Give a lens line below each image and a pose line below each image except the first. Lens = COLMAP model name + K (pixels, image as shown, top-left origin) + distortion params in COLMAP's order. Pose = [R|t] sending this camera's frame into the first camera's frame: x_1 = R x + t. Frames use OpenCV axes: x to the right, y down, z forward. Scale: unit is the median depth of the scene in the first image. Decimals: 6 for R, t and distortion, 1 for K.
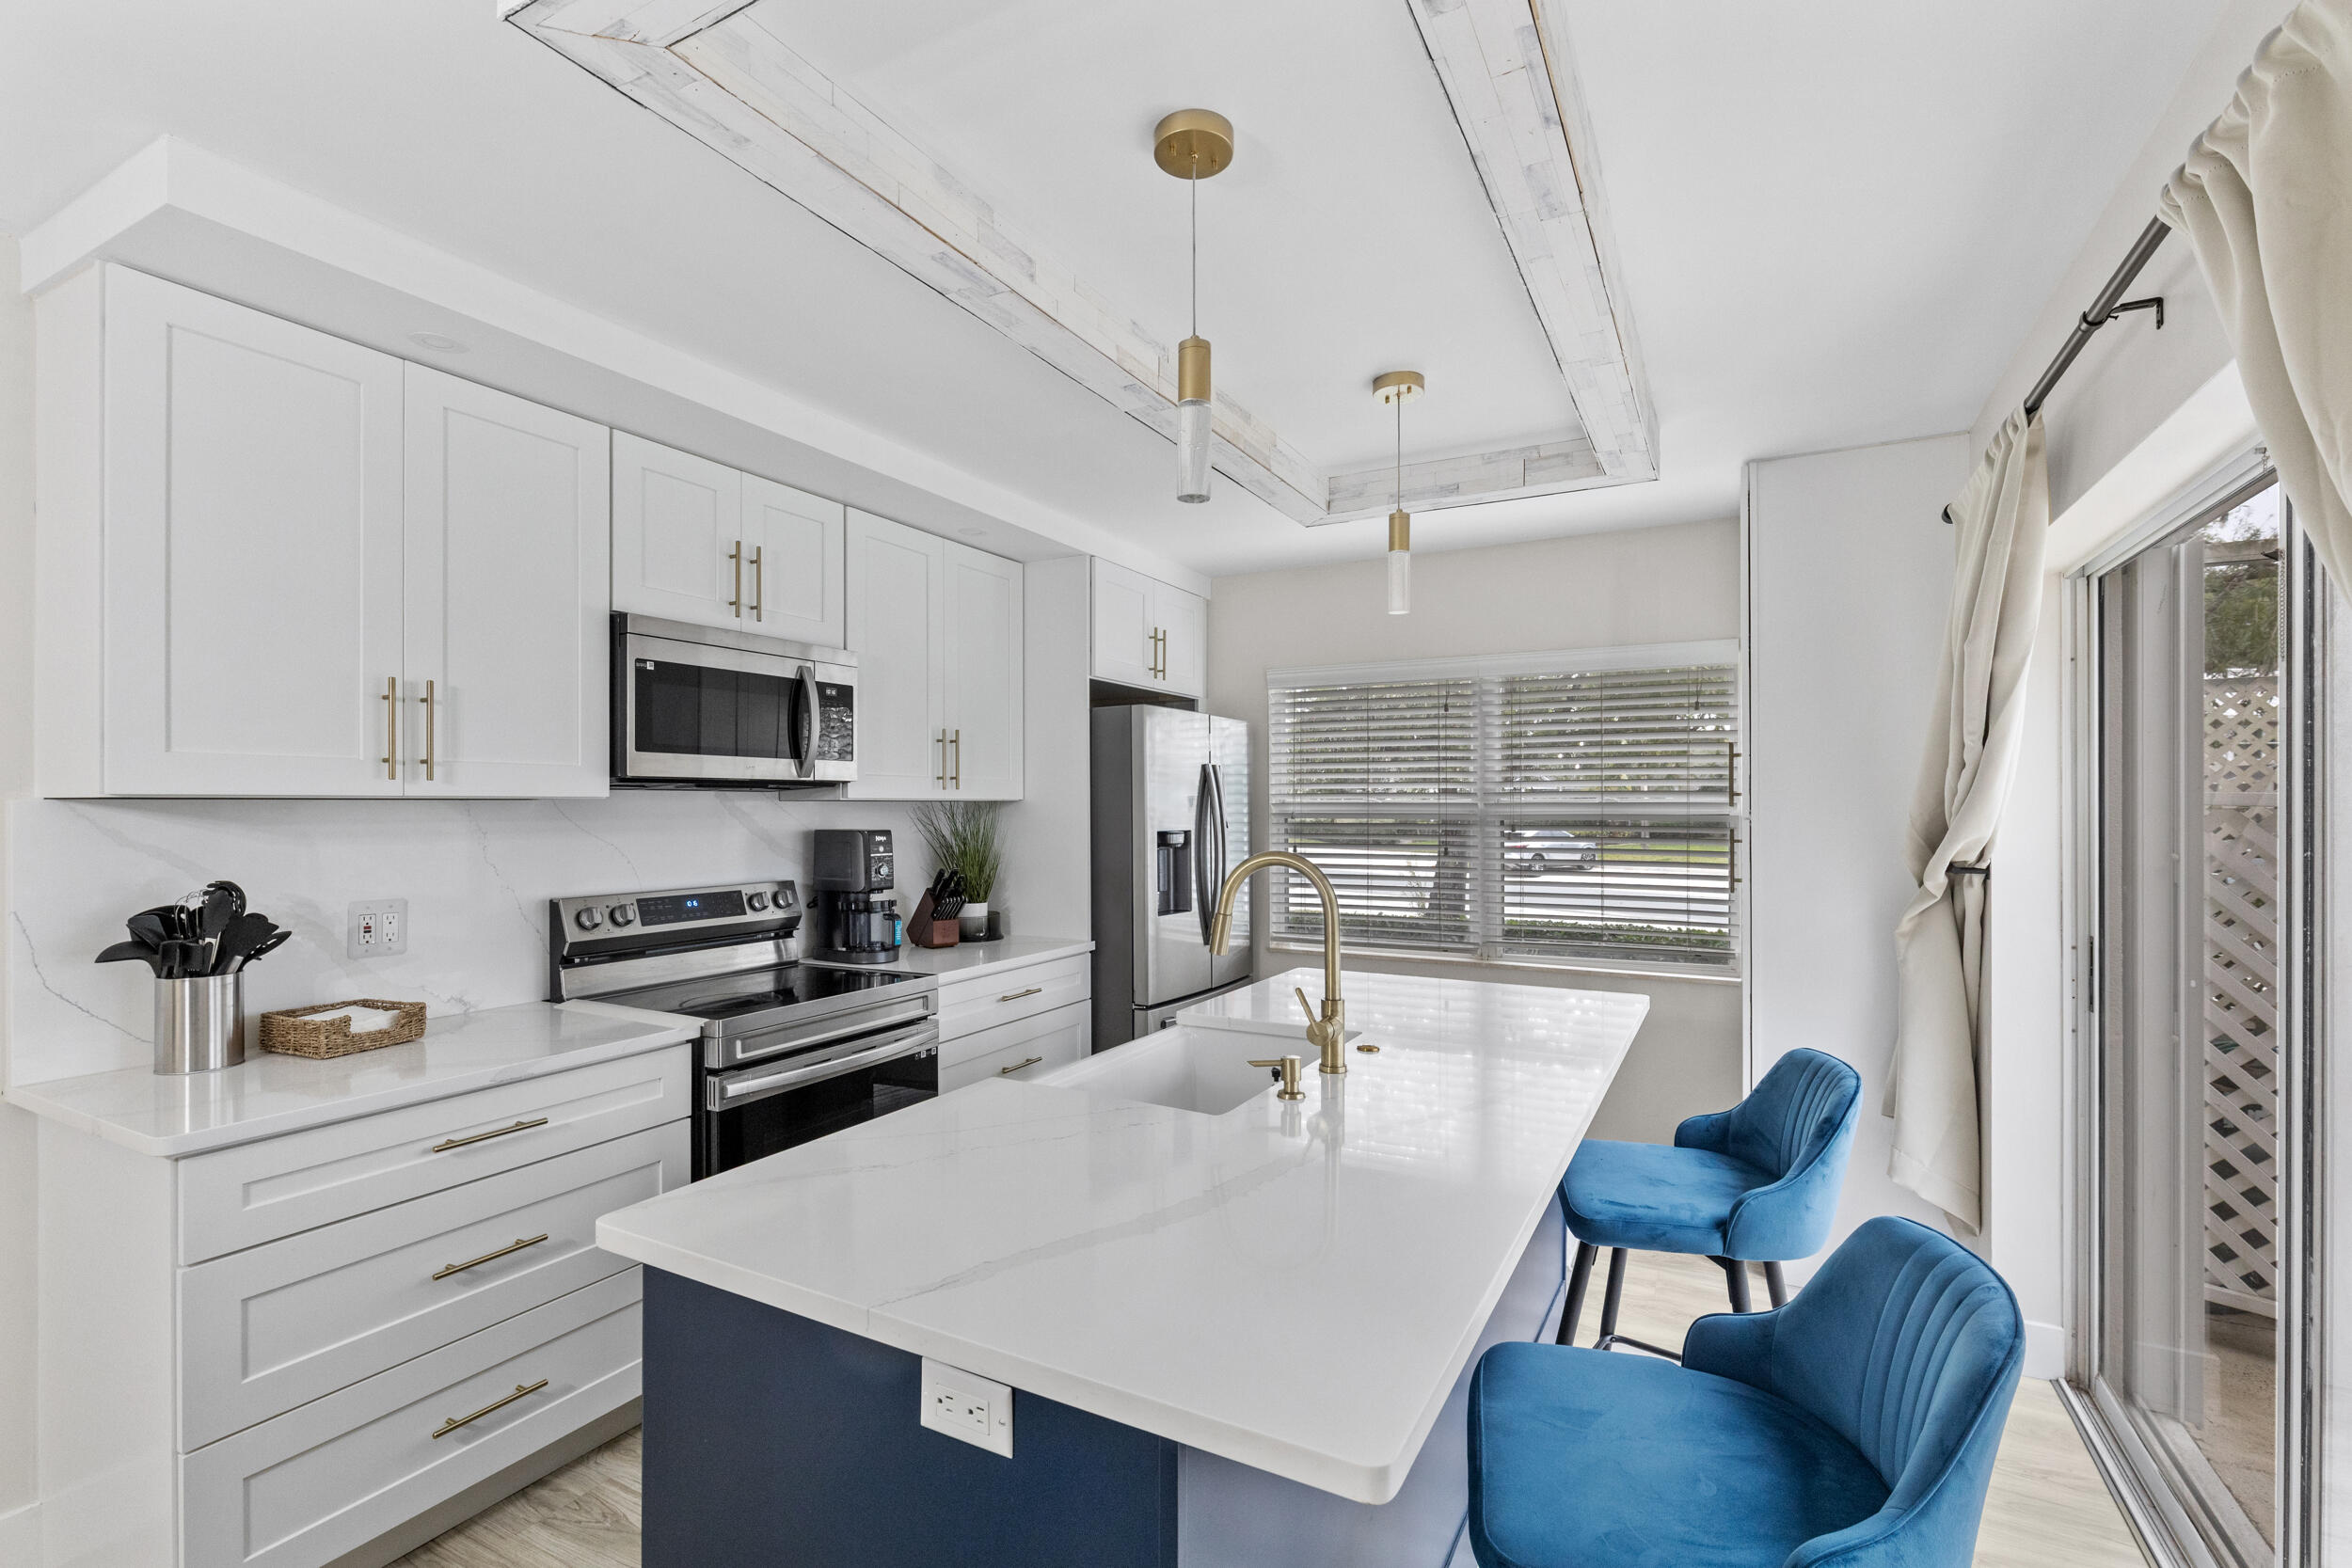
lens RADIAL K [[1055.8, 0, 1157.9], [0, 1055.8, 803.9], [0, 0, 1]] dist [-0.001301, -0.001204]
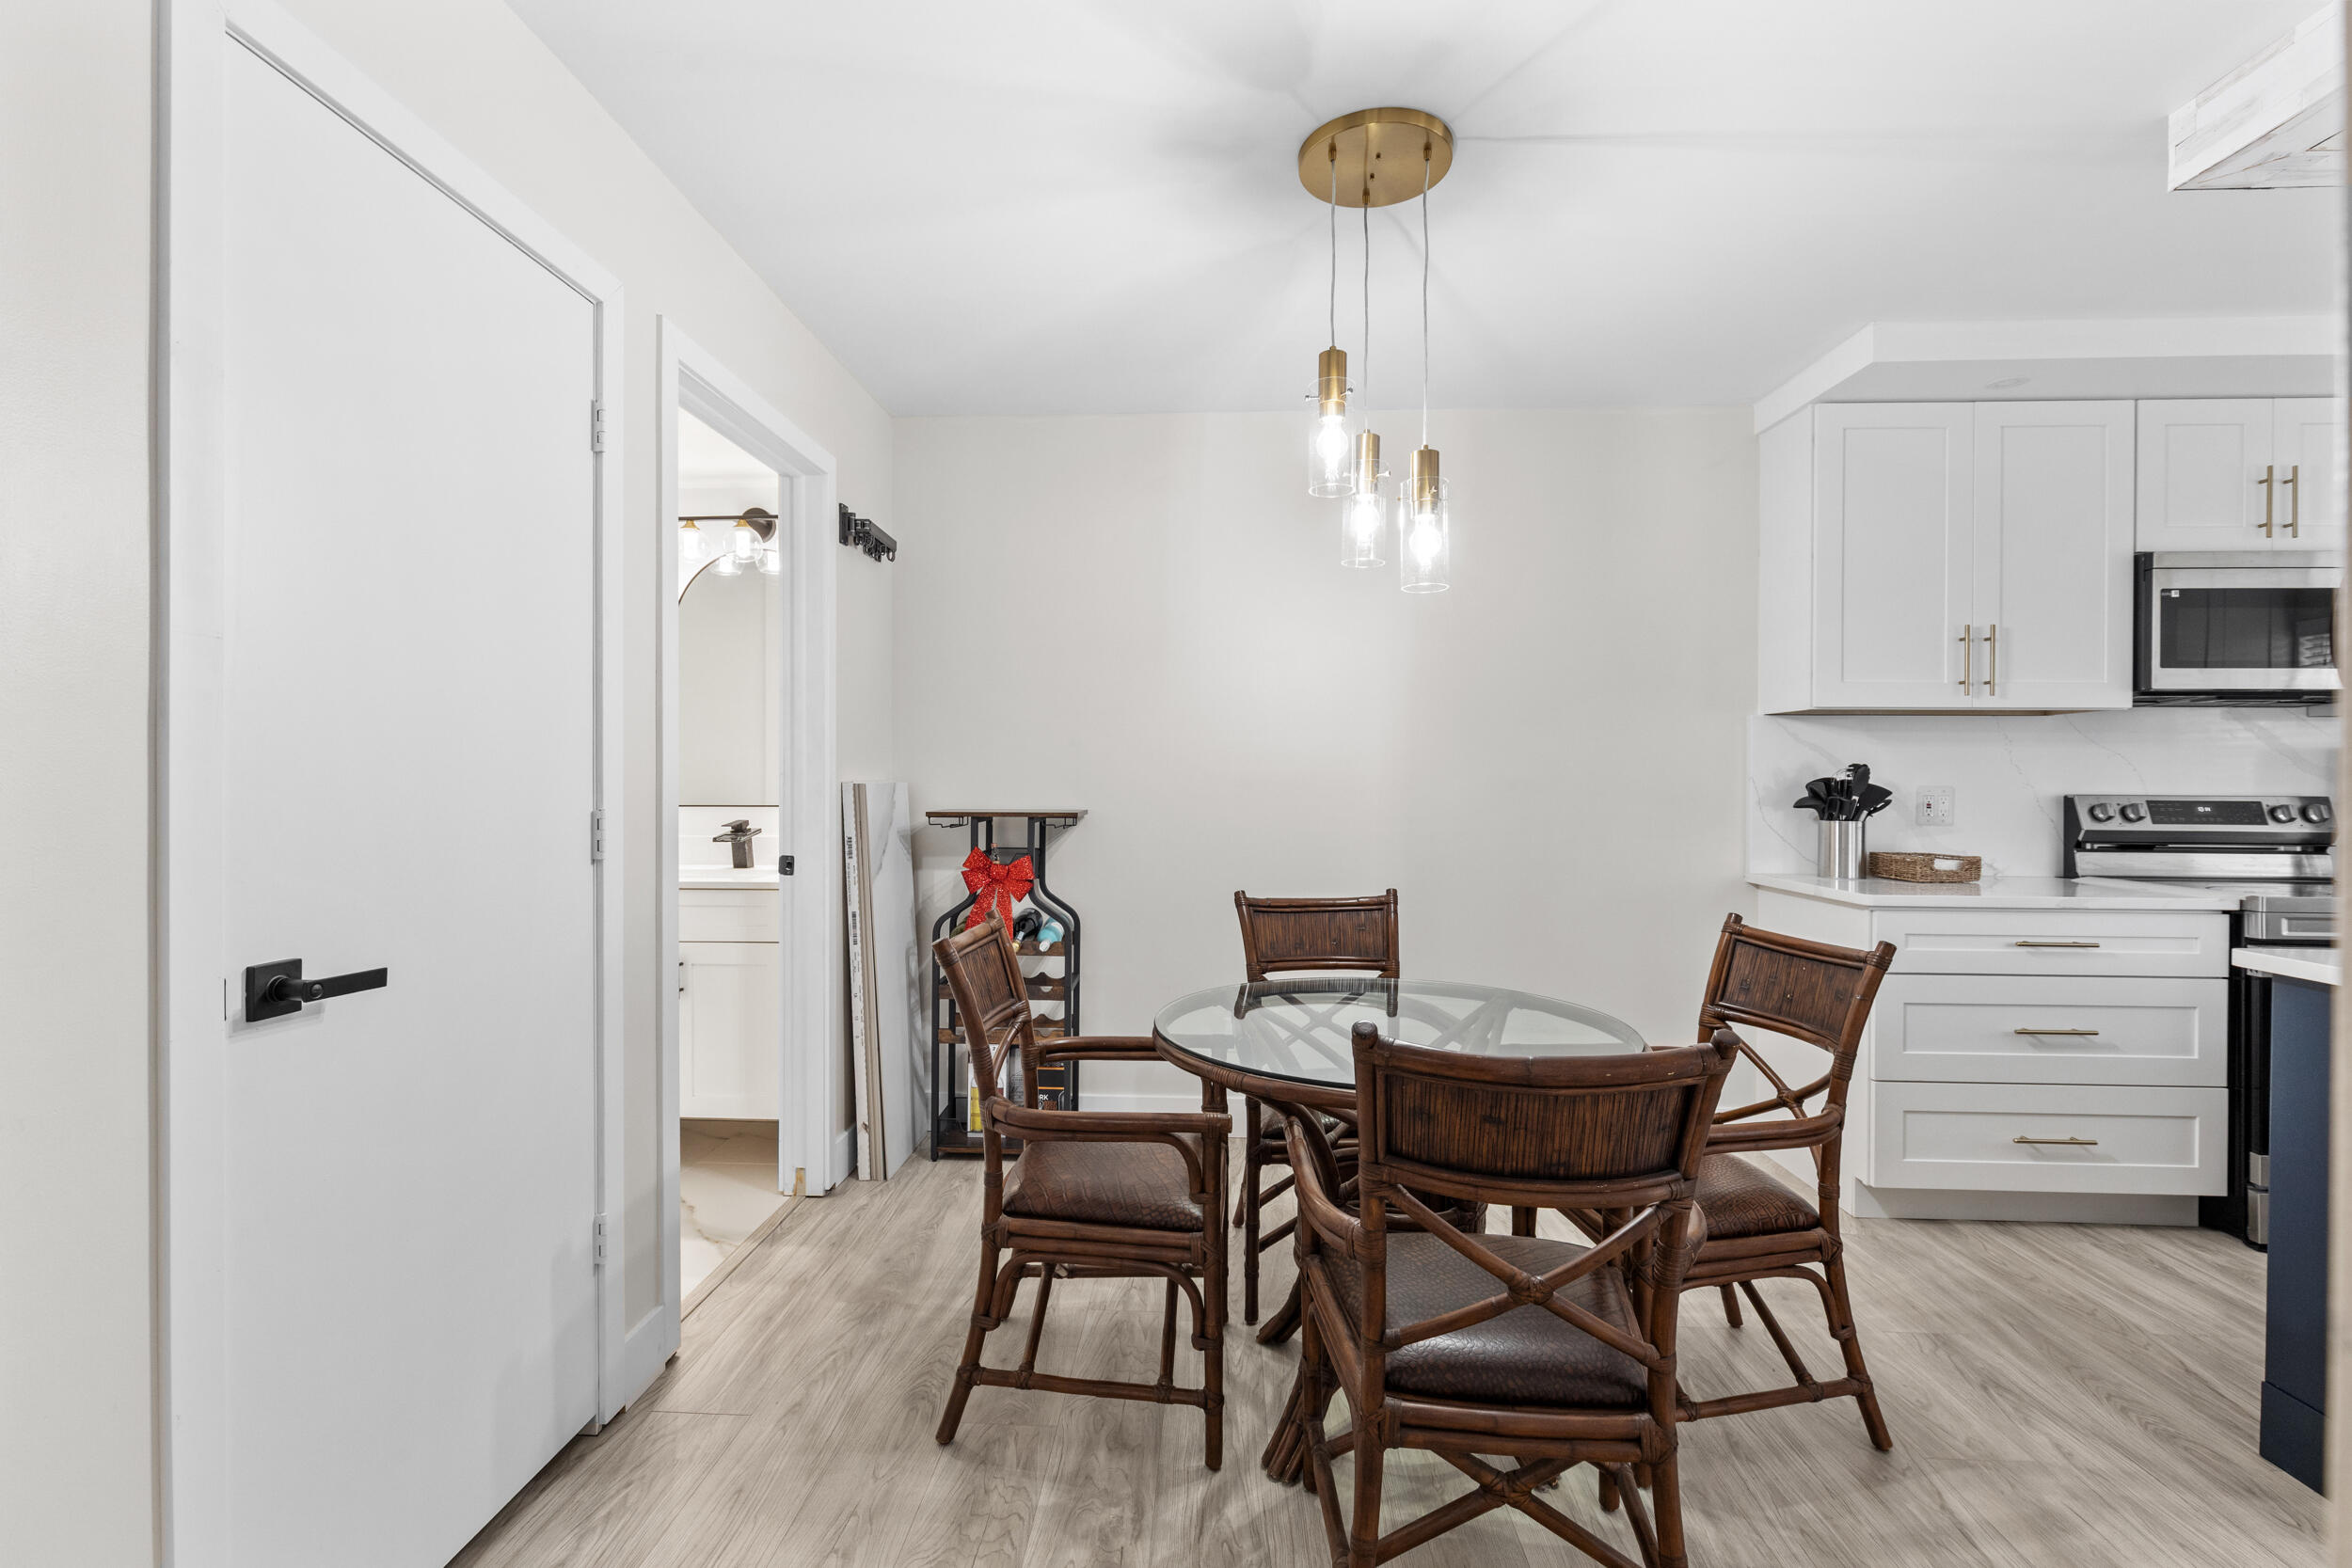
lens RADIAL K [[1055.8, 0, 1161.3], [0, 1055.8, 780.2], [0, 0, 1]] dist [-0.001301, -0.001204]
pose [[0.438090, 0.006687, -0.898906, 0.075088], [-0.005779, 0.999973, 0.004623, 0.076447], [0.898912, 0.003169, 0.438117, -0.518046]]
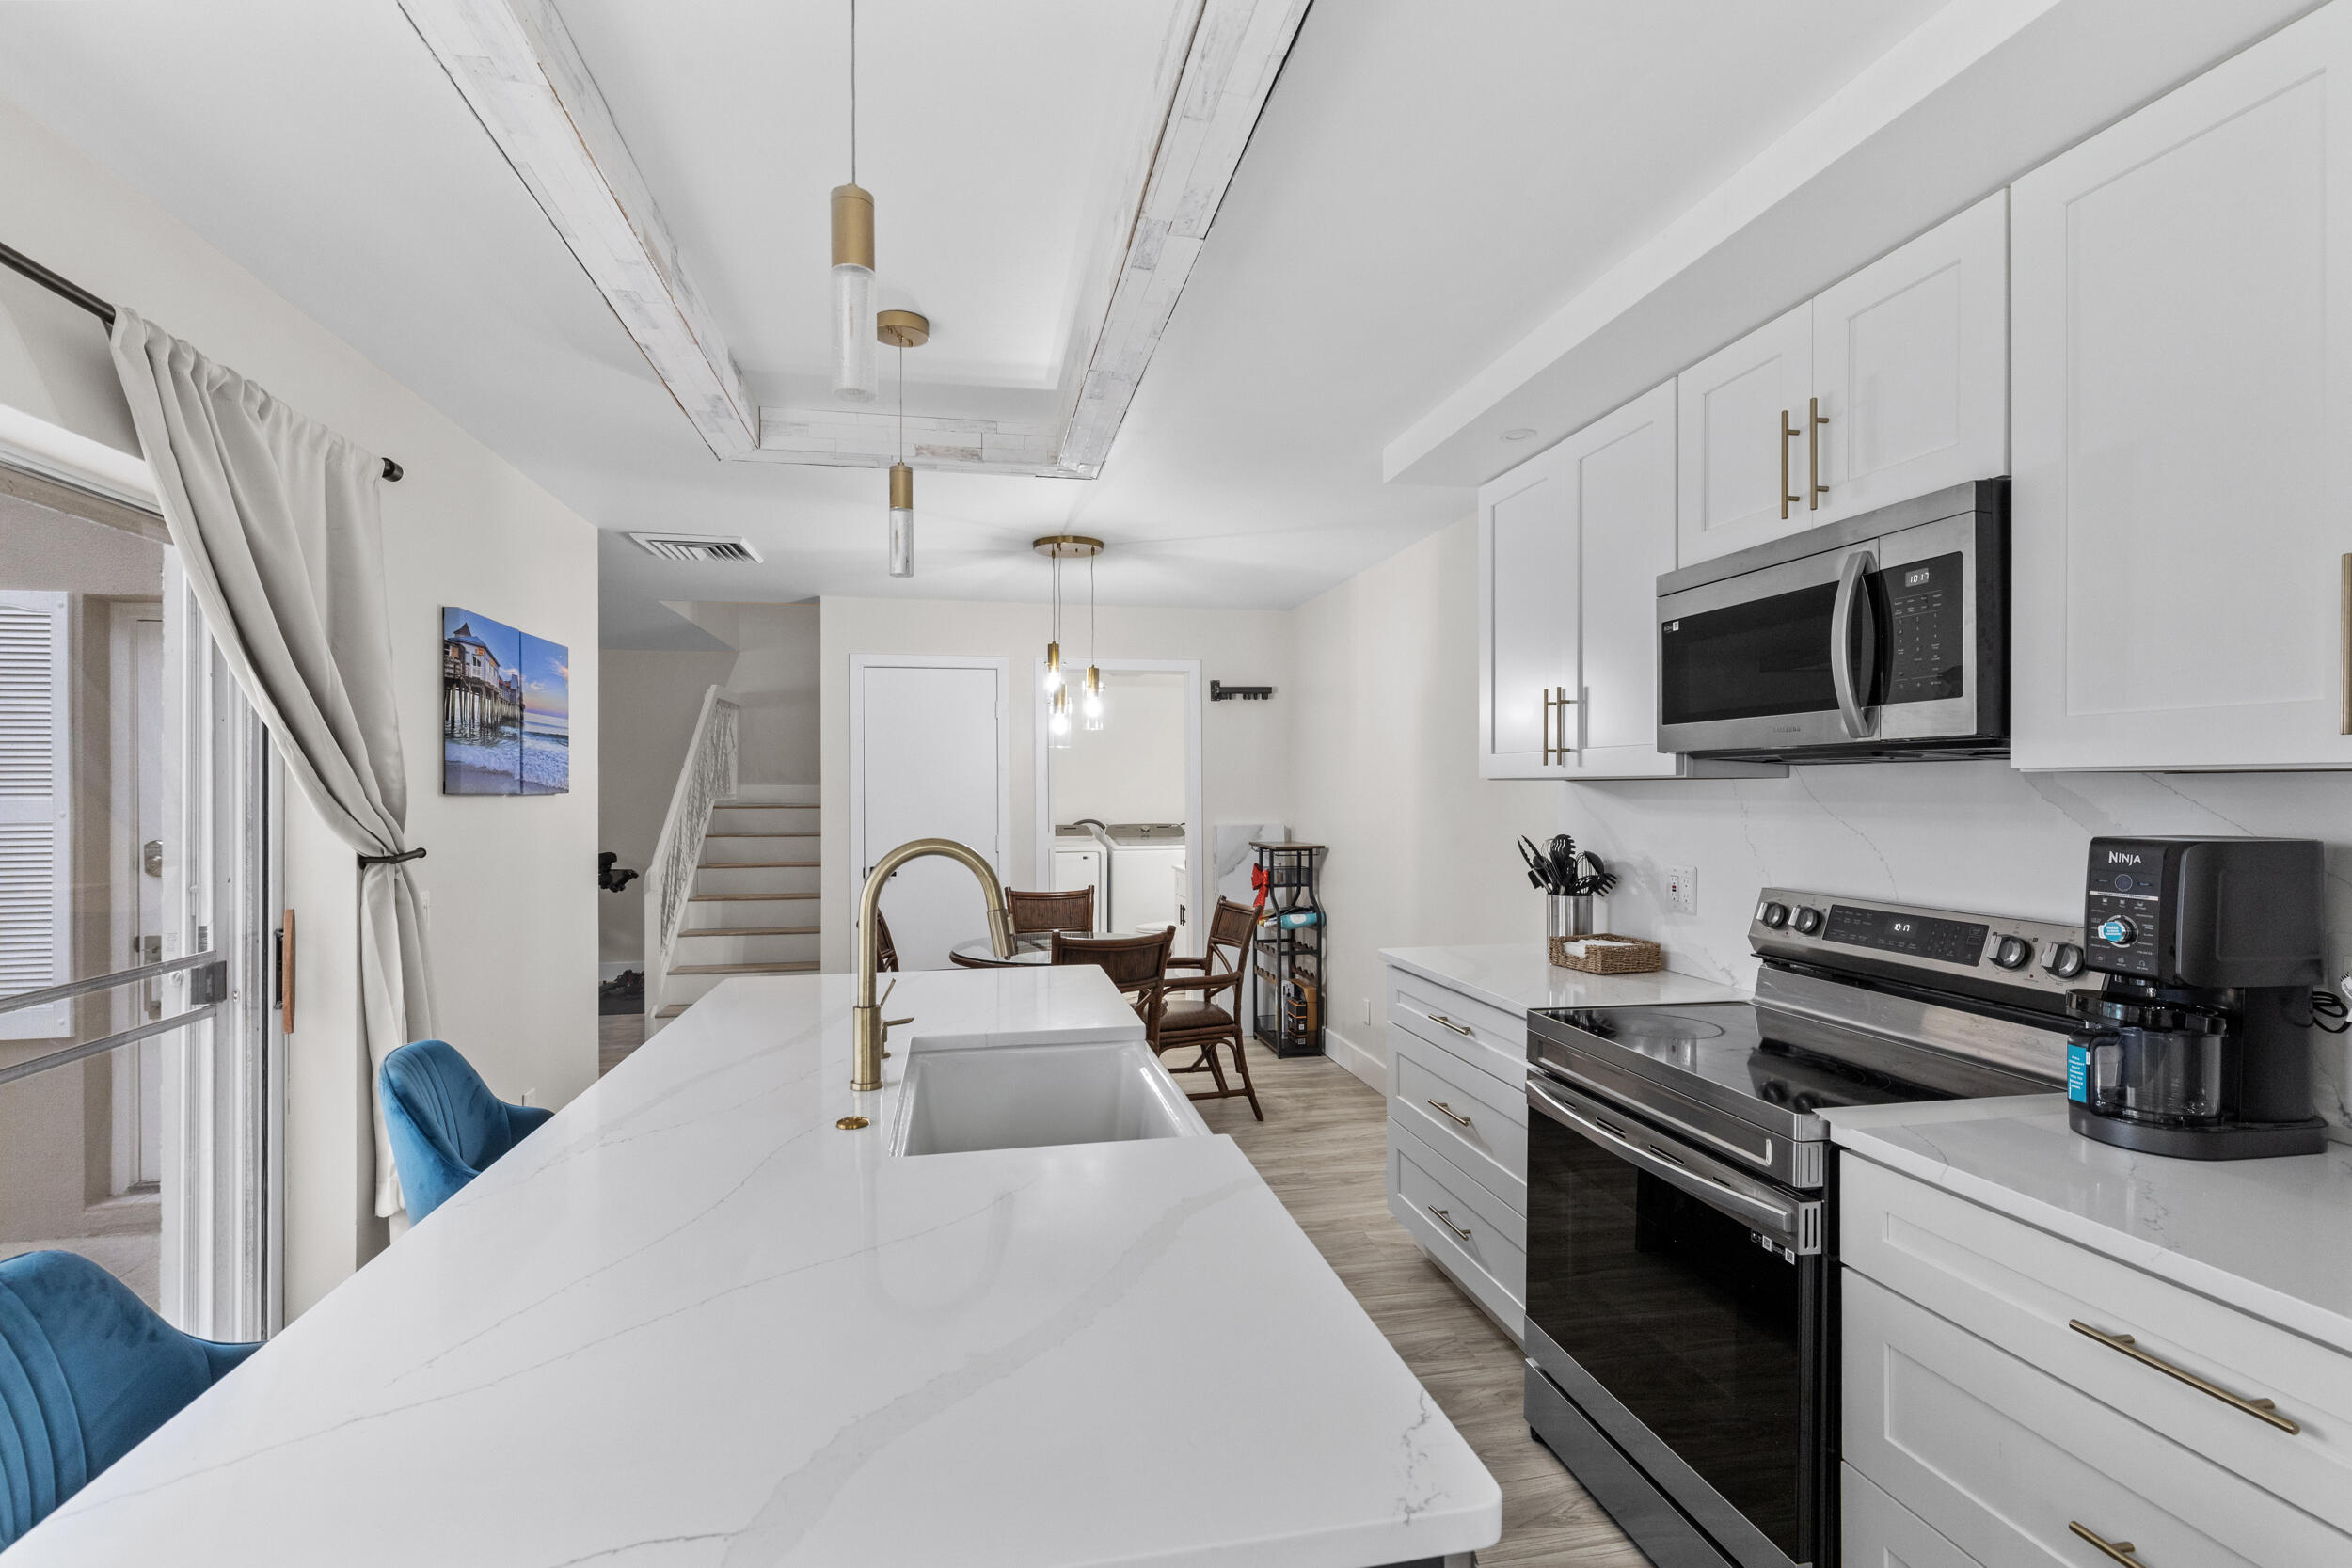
lens RADIAL K [[1055.8, 0, 1159.8], [0, 1055.8, 785.3], [0, 0, 1]] dist [-0.001301, -0.001204]
pose [[-0.767051, 0.003038, -0.641579, 0.422229], [0.005191, 0.999985, -0.001470, 0.001329], [0.641565, -0.004458, -0.767056, 1.415541]]
